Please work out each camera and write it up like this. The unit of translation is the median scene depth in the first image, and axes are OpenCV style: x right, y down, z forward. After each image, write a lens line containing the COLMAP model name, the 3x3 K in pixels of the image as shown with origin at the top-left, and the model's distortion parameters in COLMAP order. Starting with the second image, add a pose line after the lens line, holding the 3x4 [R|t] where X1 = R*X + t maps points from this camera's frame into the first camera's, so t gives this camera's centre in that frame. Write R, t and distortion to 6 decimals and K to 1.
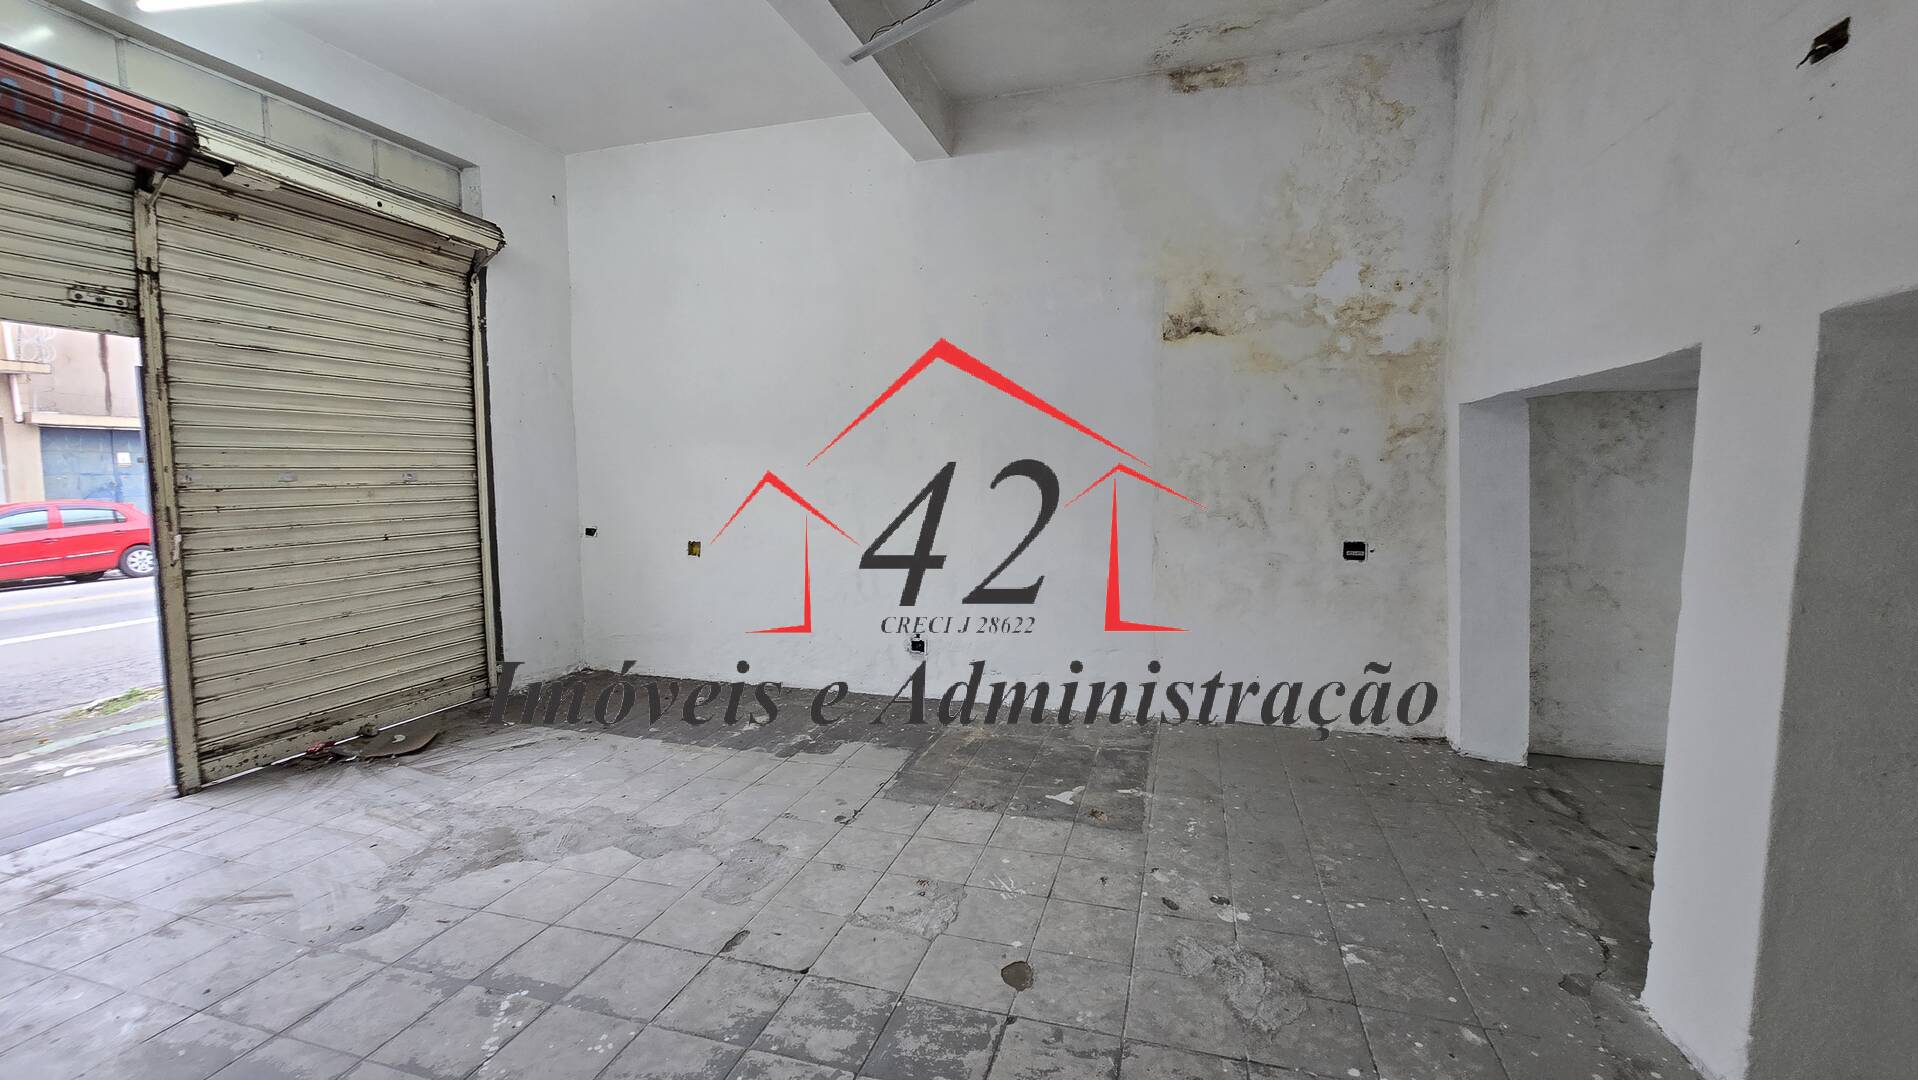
lens RADIAL K [[785.1, 0, 957.6], [0, 785.1, 524.4], [0, 0, 1]] dist [-0.007342, 0.001609]
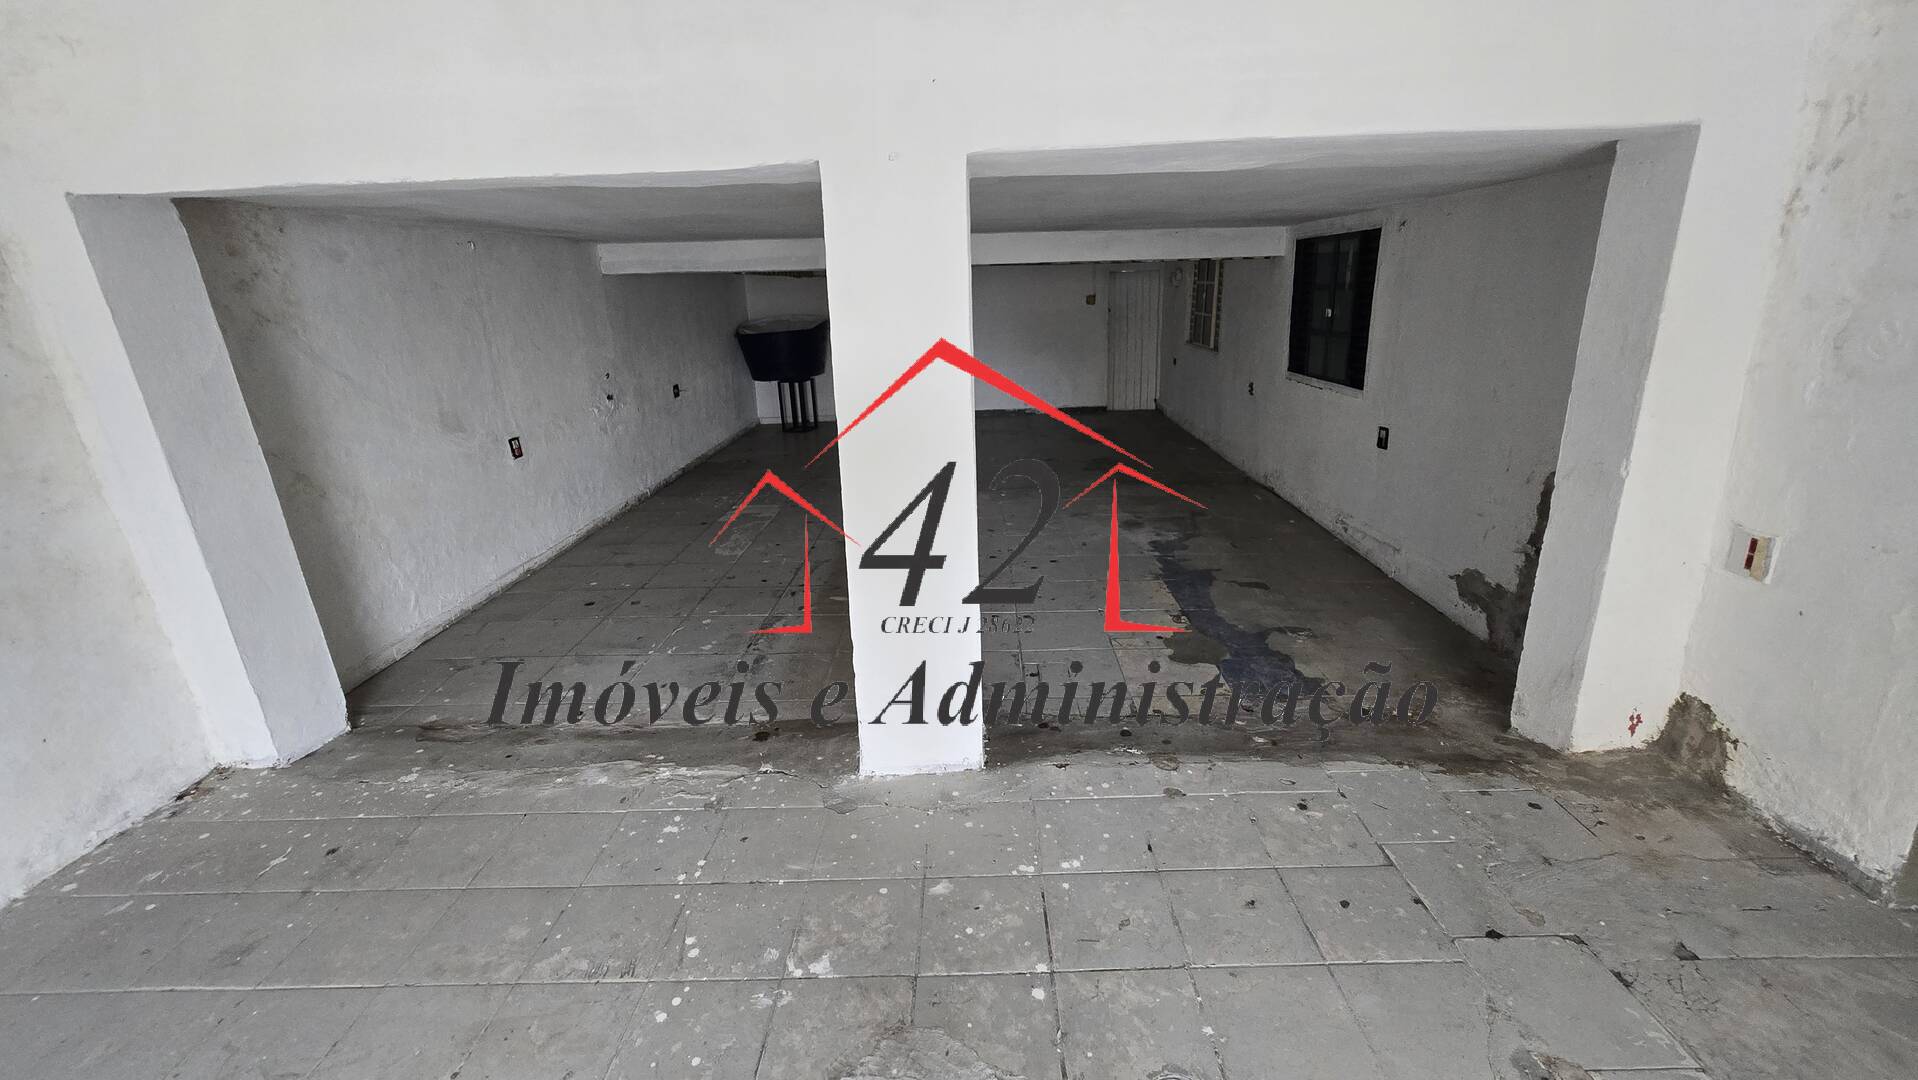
lens RADIAL K [[785.1, 0, 968.5], [0, 785.1, 522.0], [0, 0, 1]] dist [-0.007342, 0.001609]
pose [[-0.283112, -0.265057, 0.921733, -0.069580], [0.105558, 0.946603, 0.304631, -0.039257], [-0.953260, 0.183541, -0.240016, 0.565254]]
